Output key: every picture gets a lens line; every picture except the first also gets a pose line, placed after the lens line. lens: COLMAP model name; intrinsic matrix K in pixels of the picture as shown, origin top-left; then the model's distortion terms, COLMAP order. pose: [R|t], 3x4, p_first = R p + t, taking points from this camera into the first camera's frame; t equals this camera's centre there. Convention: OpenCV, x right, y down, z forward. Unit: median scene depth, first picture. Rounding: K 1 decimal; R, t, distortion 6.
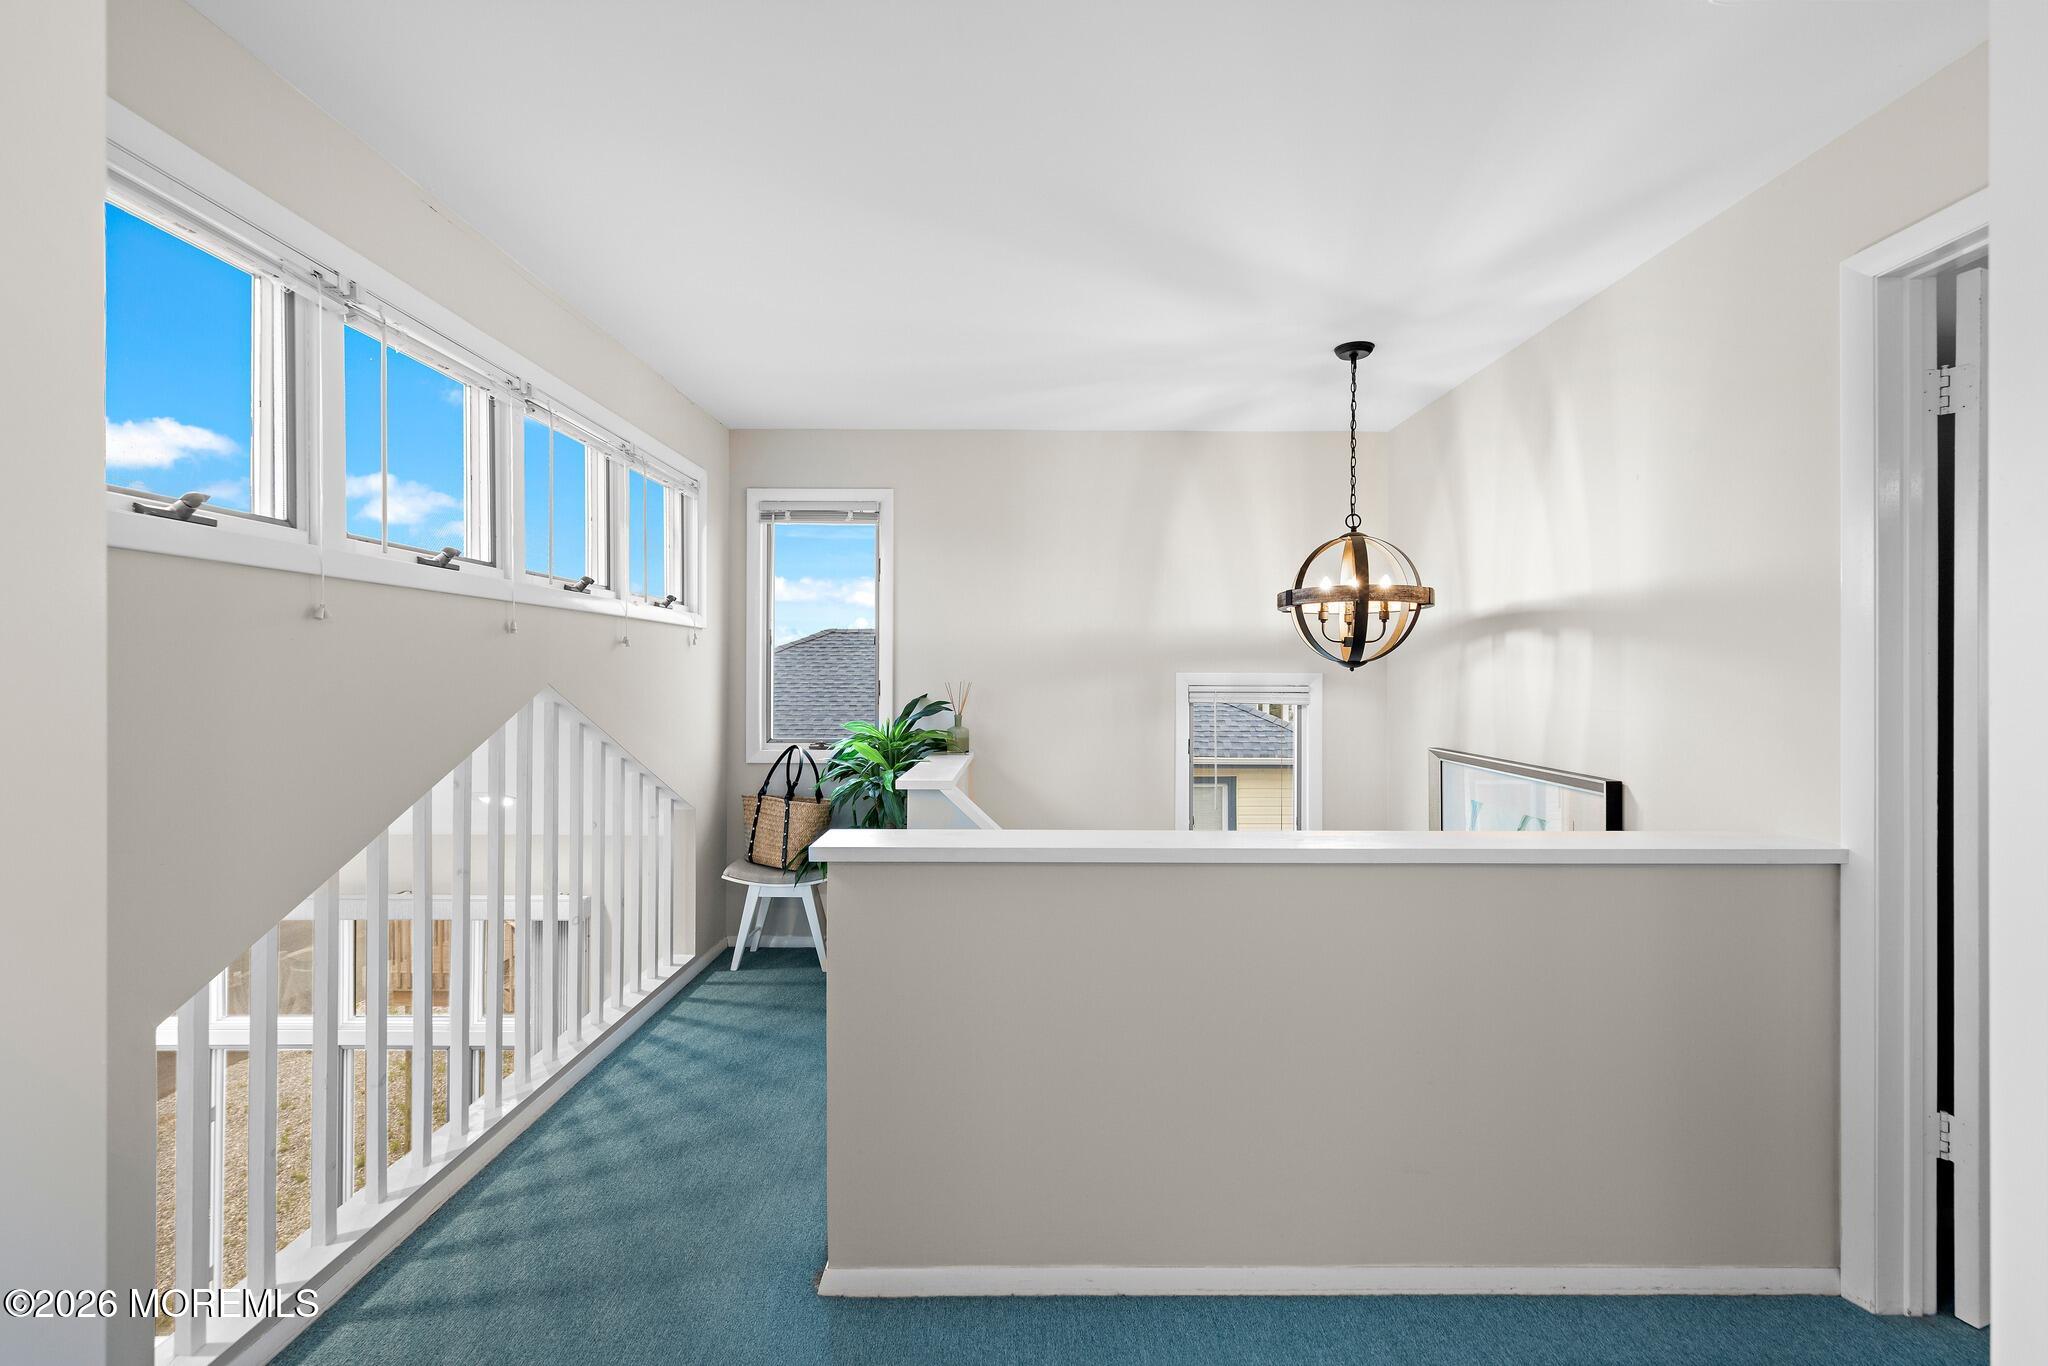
lens RADIAL K [[860.3, 0, 1024.0], [0, 860.3, 683.0], [0, 0, 1]] dist [0.001722, 0.000057]
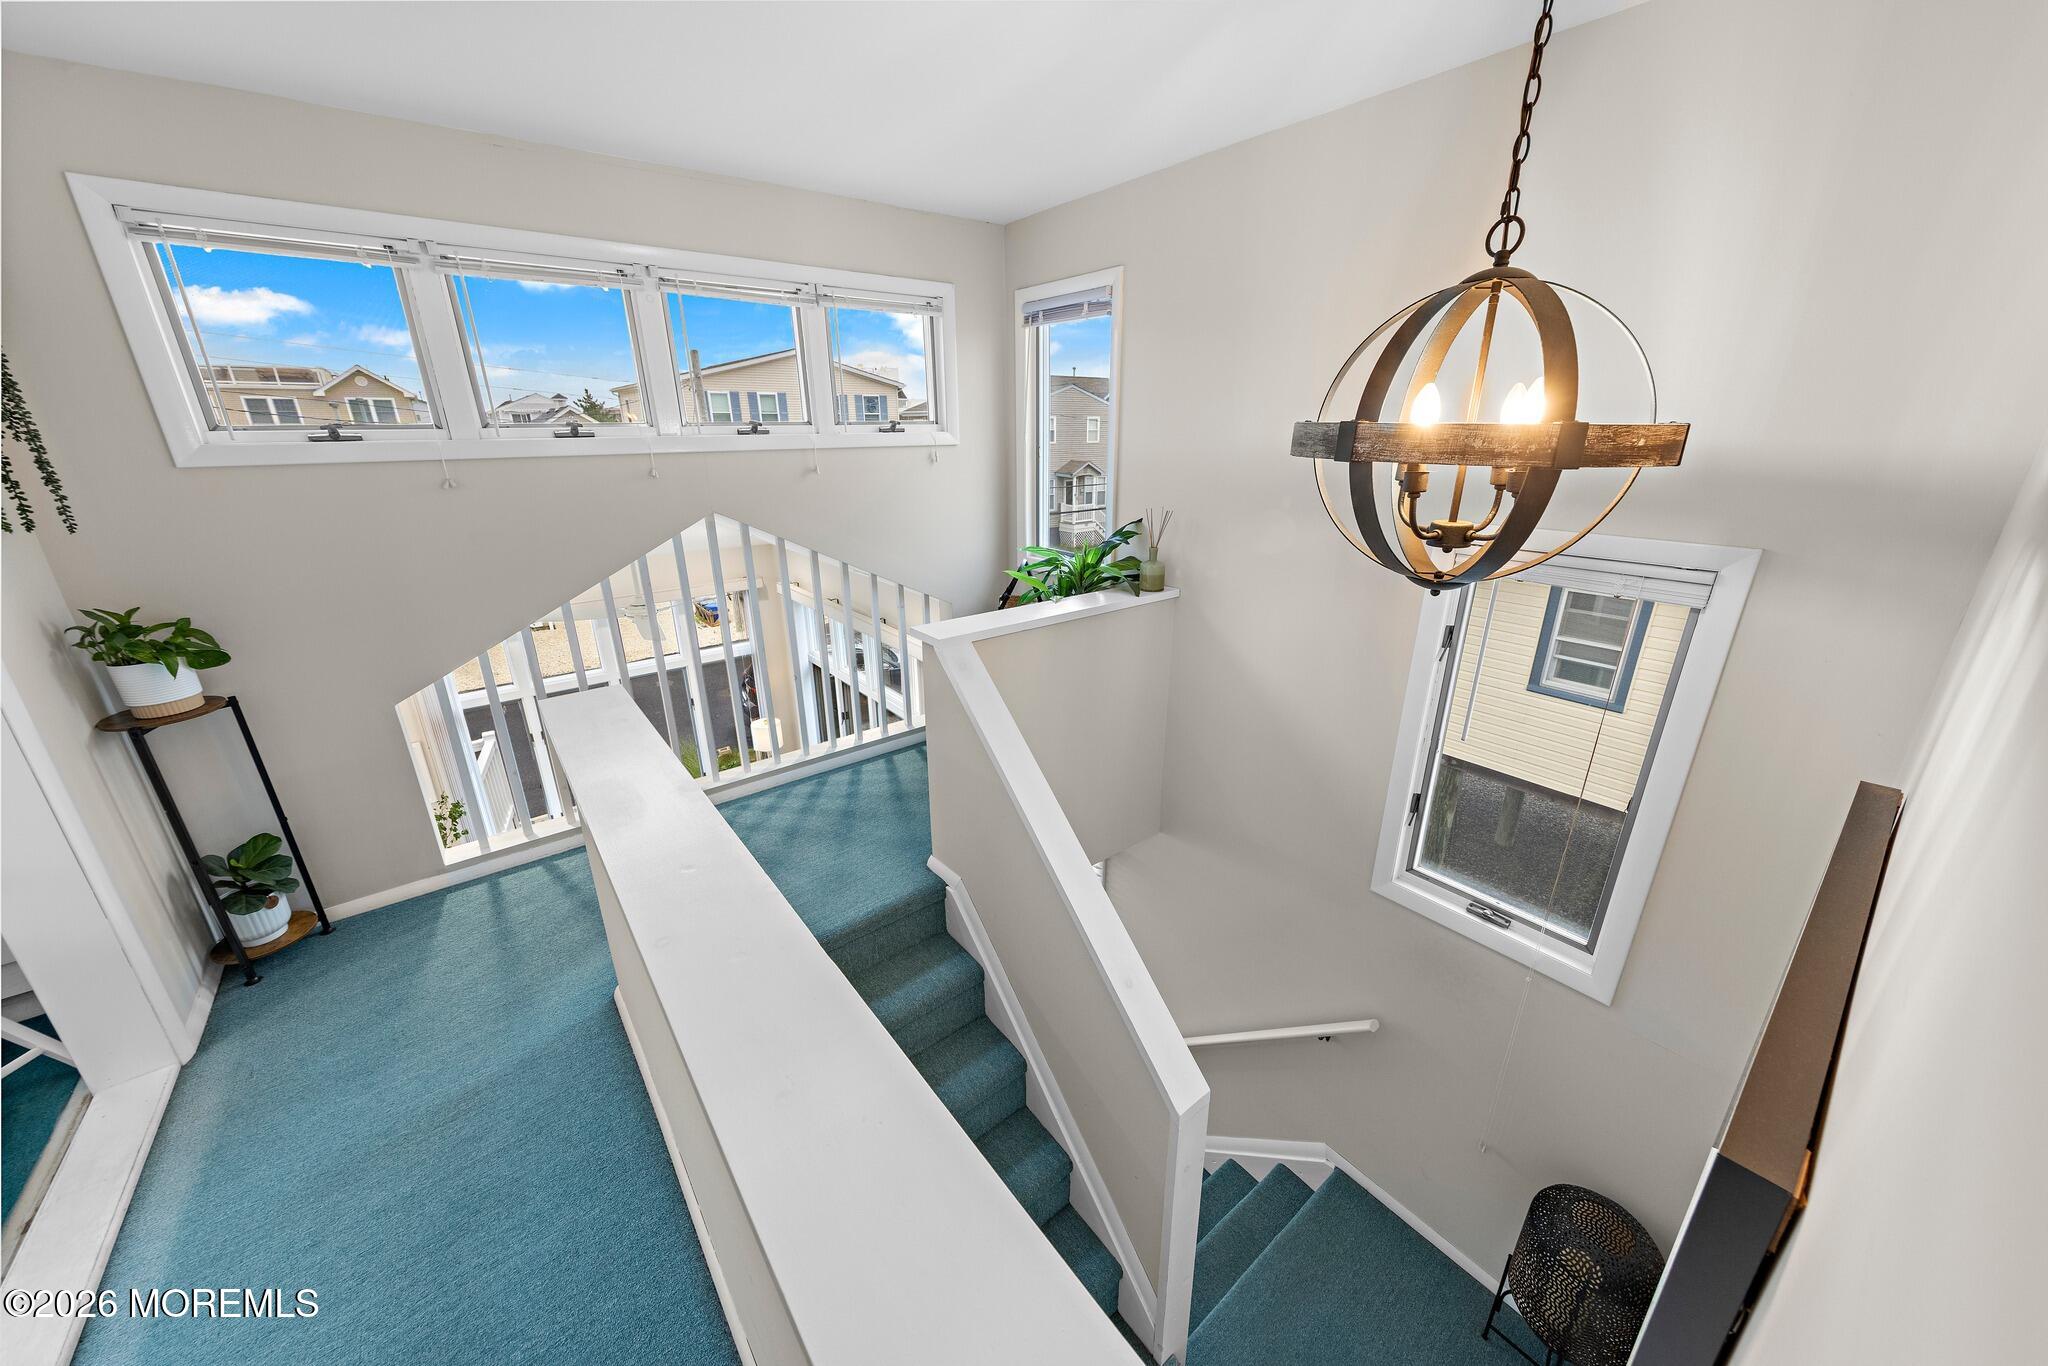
lens RADIAL K [[722.6, 0, 1024.0], [0, 722.6, 683.0], [0, 0, 1]] dist [0.001146, 0.000093]
pose [[0.607062, 0.264293, -0.749417, 0.530395], [0.003695, 0.942123, 0.335247, -0.099407], [0.794646, -0.206285, 0.570950, 0.550159]]
